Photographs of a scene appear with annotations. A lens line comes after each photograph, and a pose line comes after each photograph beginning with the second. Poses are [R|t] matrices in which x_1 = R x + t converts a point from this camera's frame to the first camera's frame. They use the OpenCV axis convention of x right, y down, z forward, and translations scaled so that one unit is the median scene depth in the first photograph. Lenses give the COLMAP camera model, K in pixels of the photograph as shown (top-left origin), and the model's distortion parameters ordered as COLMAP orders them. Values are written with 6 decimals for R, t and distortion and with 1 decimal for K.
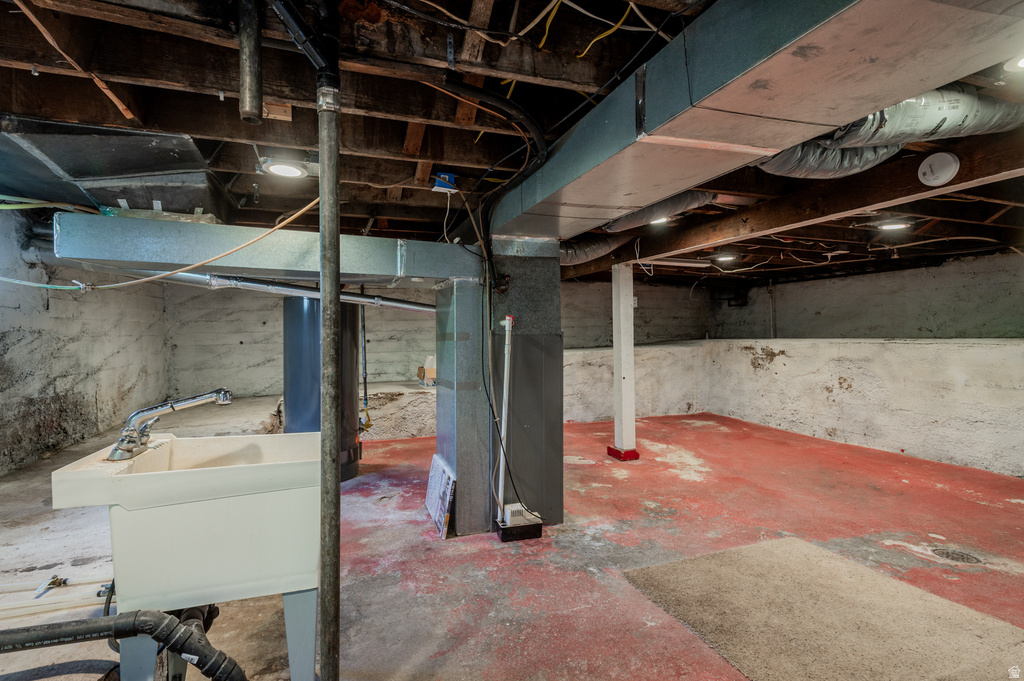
lens RADIAL K [[494.8, 0, 509.6], [0, 494.8, 337.7], [0, 0, 1]] dist [0.018725, -0.004394]
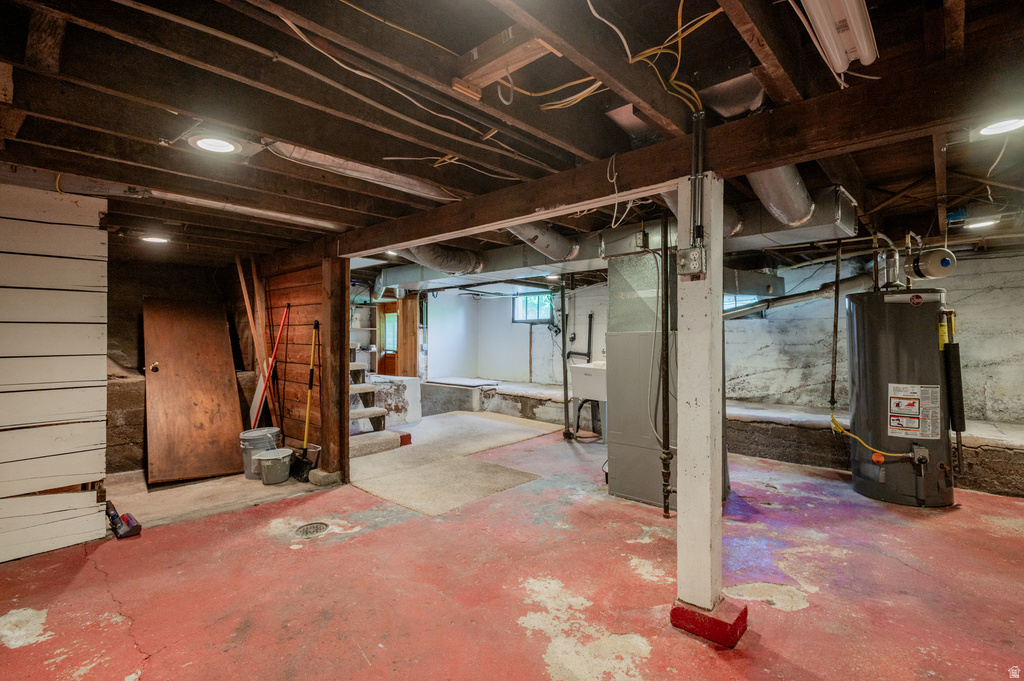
lens RADIAL K [[494.8, 0, 512.7], [0, 494.8, 336.7], [0, 0, 1]] dist [0.018725, -0.004394]
pose [[-0.886914, 0.011330, -0.461795, 0.930946], [0.007066, 0.999915, 0.010961, -0.029986], [0.461880, 0.006458, -0.886919, 2.095619]]
